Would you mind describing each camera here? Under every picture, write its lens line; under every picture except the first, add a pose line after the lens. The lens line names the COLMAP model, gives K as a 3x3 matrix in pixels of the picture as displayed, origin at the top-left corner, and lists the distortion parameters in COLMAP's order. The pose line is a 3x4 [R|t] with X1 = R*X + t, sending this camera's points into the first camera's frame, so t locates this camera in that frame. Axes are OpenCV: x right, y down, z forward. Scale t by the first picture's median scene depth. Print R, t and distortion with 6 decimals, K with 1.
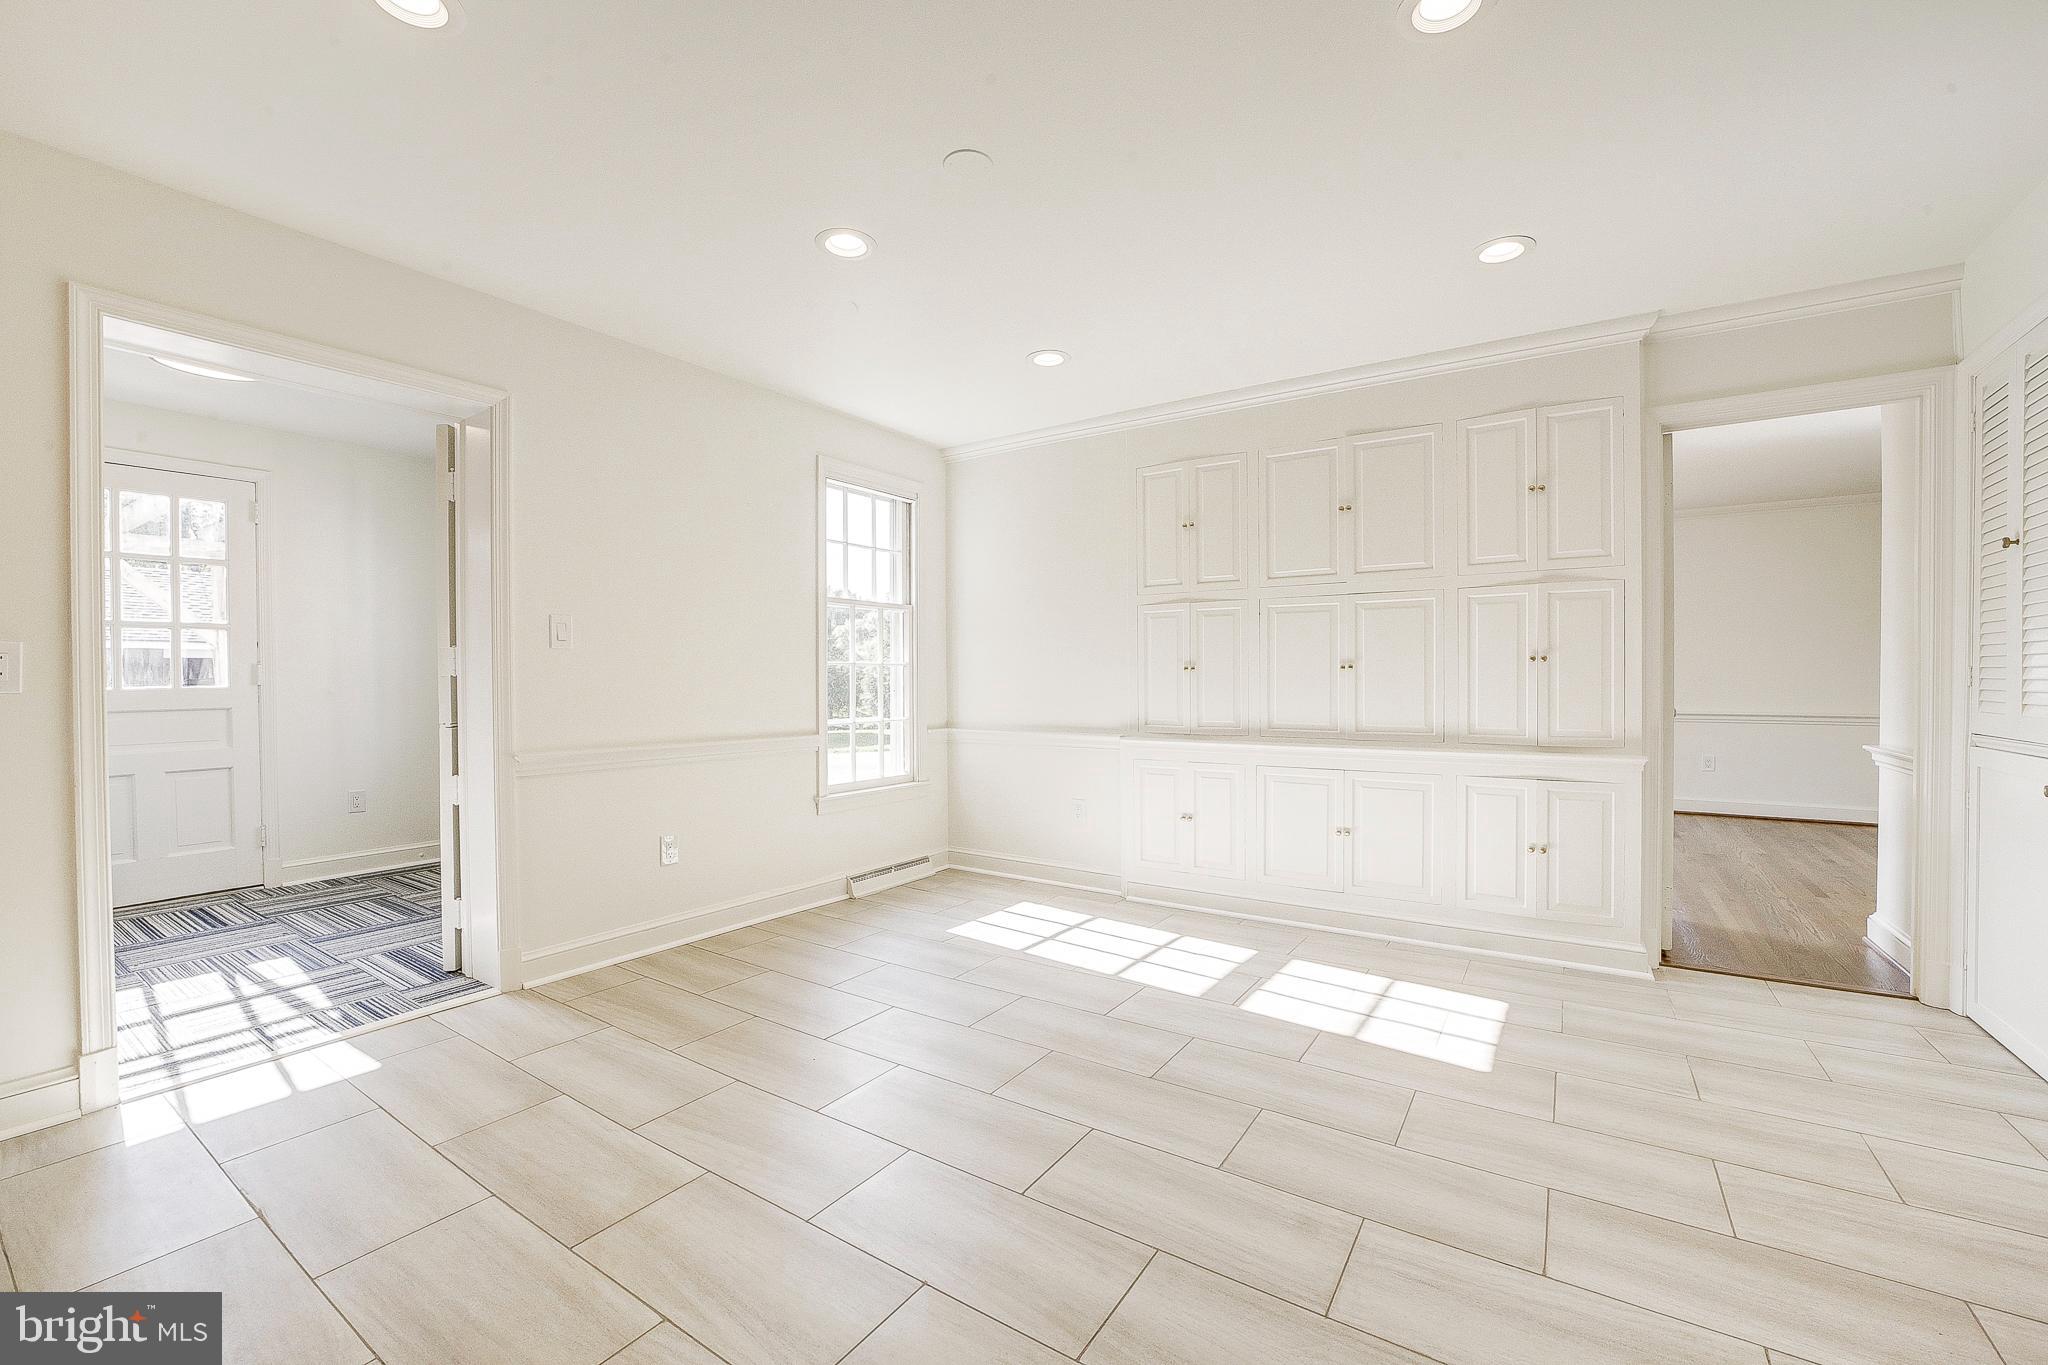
lens RADIAL K [[808.4, 0, 1030.5], [0, 808.4, 686.8], [0, 0, 1]] dist [-0.019873, -0.000065]
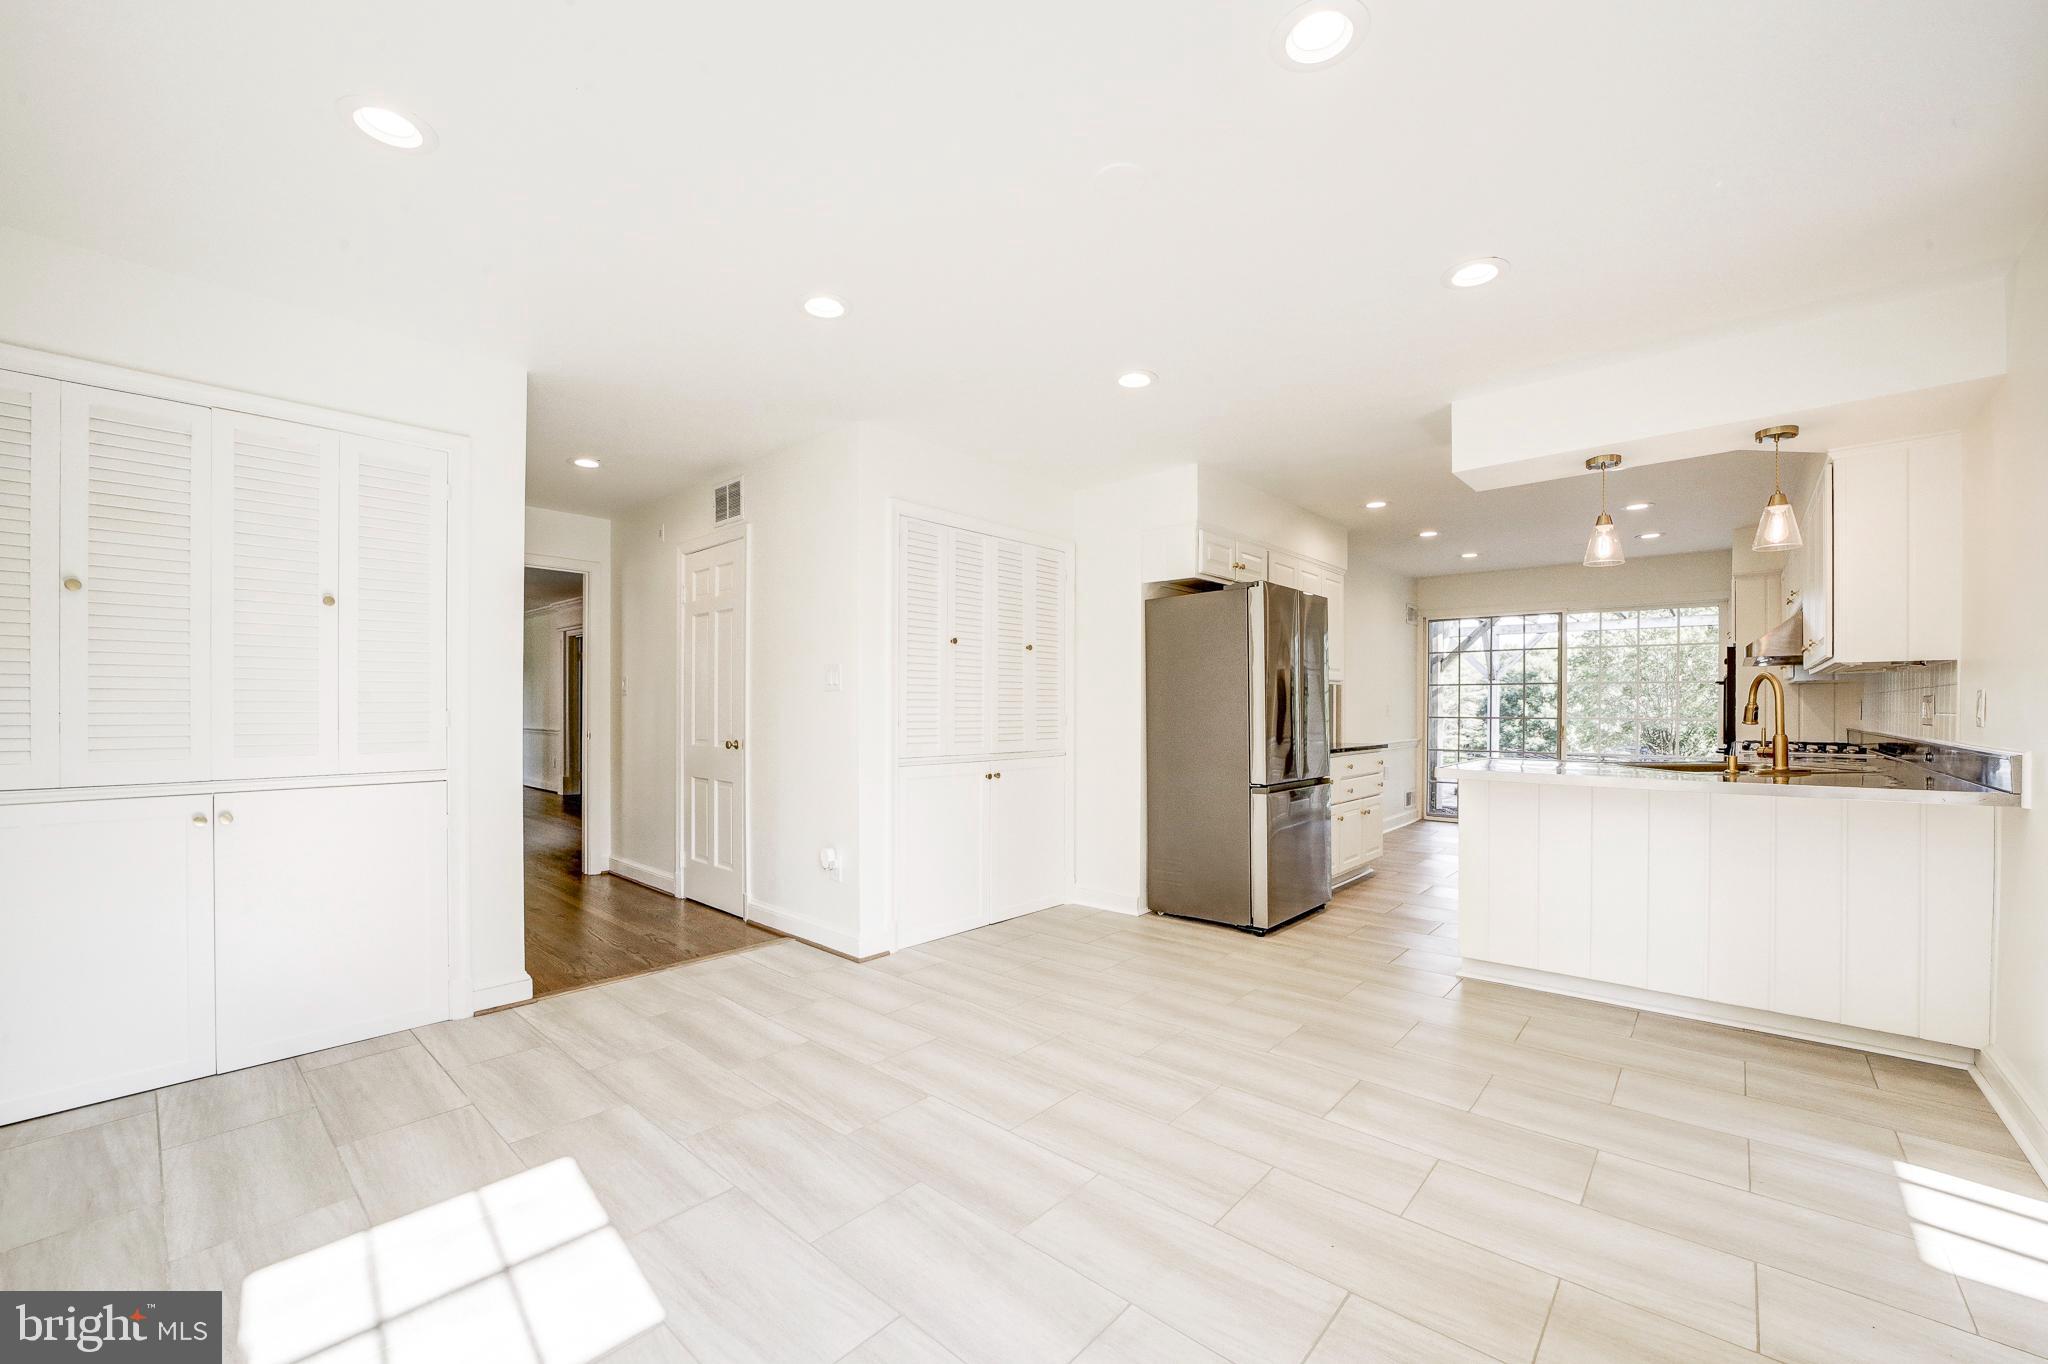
lens RADIAL K [[808.4, 0, 1014.9], [0, 808.4, 697.1], [0, 0, 1]] dist [-0.019873, -0.000065]
pose [[-0.989721, -0.002514, 0.142990, -0.084654], [-0.003754, 0.999958, -0.008403, -0.052793], [-0.142963, -0.008854, -0.989688, 2.073135]]
